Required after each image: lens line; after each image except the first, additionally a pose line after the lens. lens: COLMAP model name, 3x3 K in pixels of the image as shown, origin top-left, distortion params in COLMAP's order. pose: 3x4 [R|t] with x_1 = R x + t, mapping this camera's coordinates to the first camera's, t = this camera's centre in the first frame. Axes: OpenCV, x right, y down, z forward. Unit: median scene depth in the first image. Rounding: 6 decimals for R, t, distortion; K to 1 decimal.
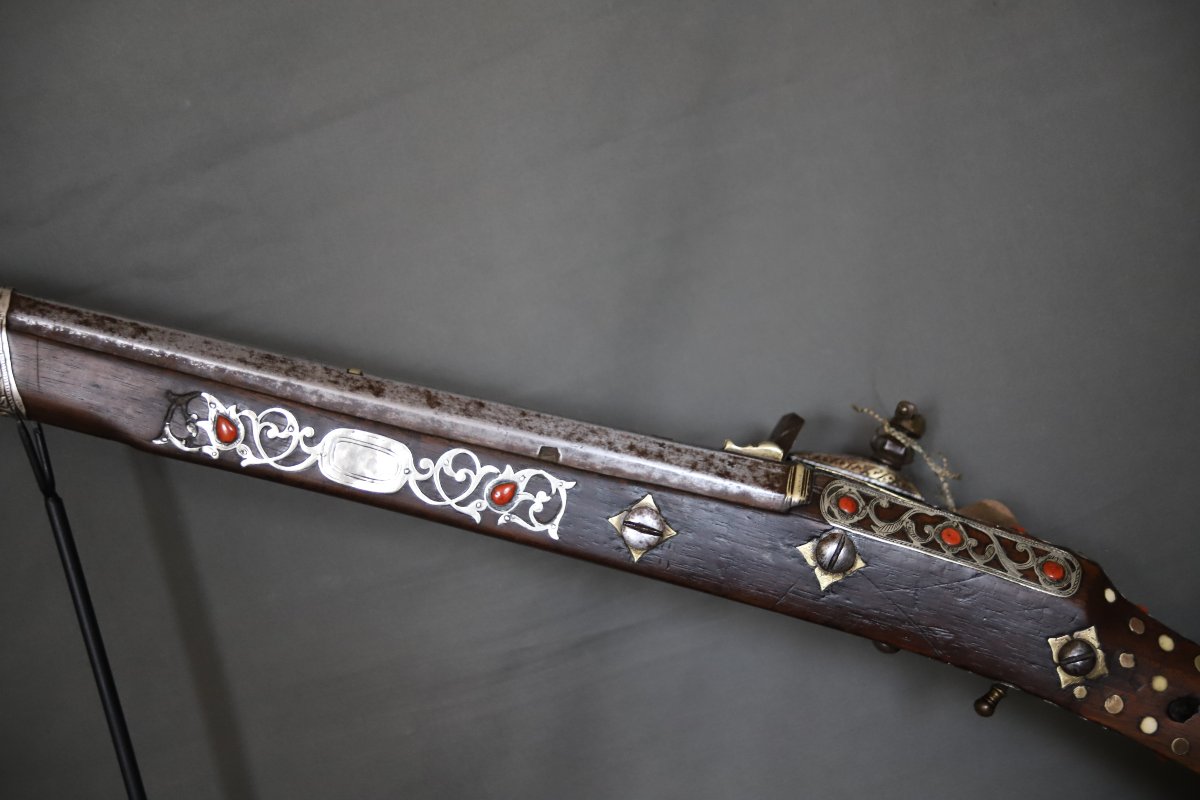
lens RADIAL K [[2449.7, 0, 597.7], [0, 2449.7, 401.8], [0, 0, 1]] dist [0.111275, 0.000000]
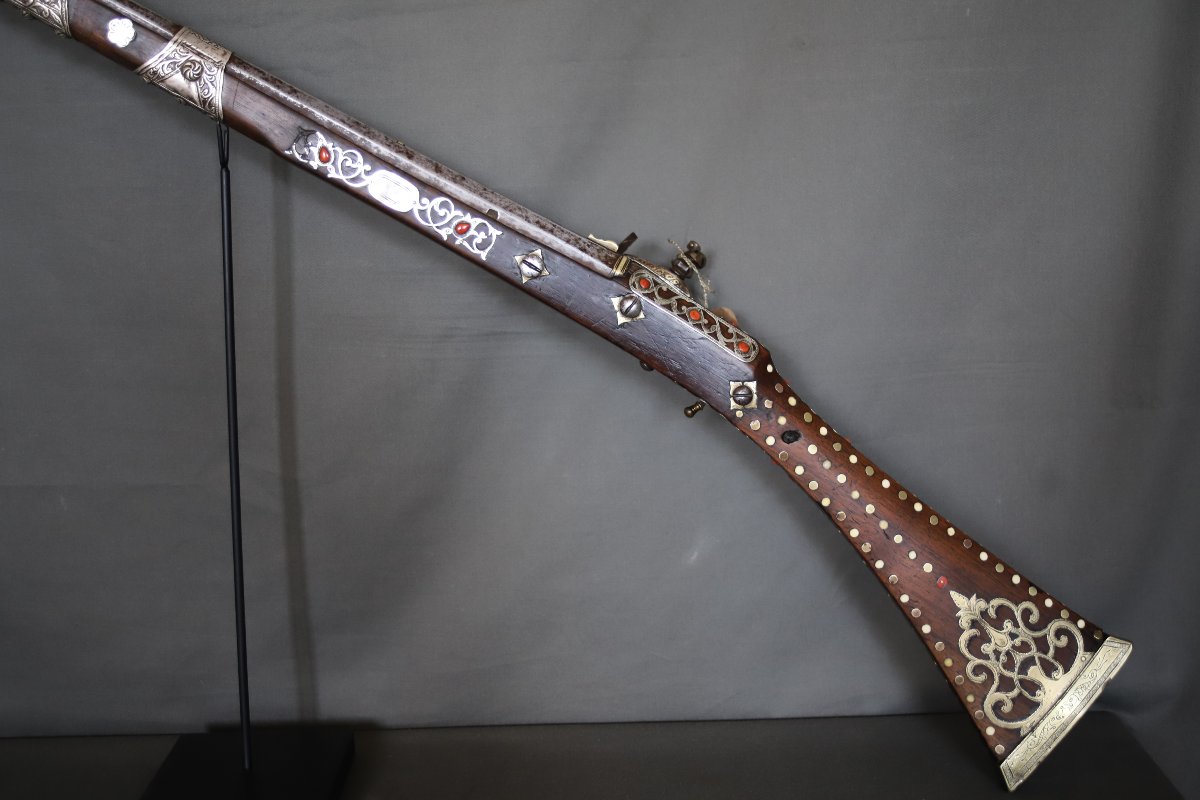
lens RADIAL K [[1675.6, 0, 598.1], [0, 1675.6, 406.2], [0, 0, 1]] dist [-0.103733, 0.000000]
pose [[0.966313, 0.257274, 0.007075, 0.083689], [-0.257284, 0.964905, 0.052565, 0.073598], [0.006697, -0.052614, 0.998592, -0.242725]]
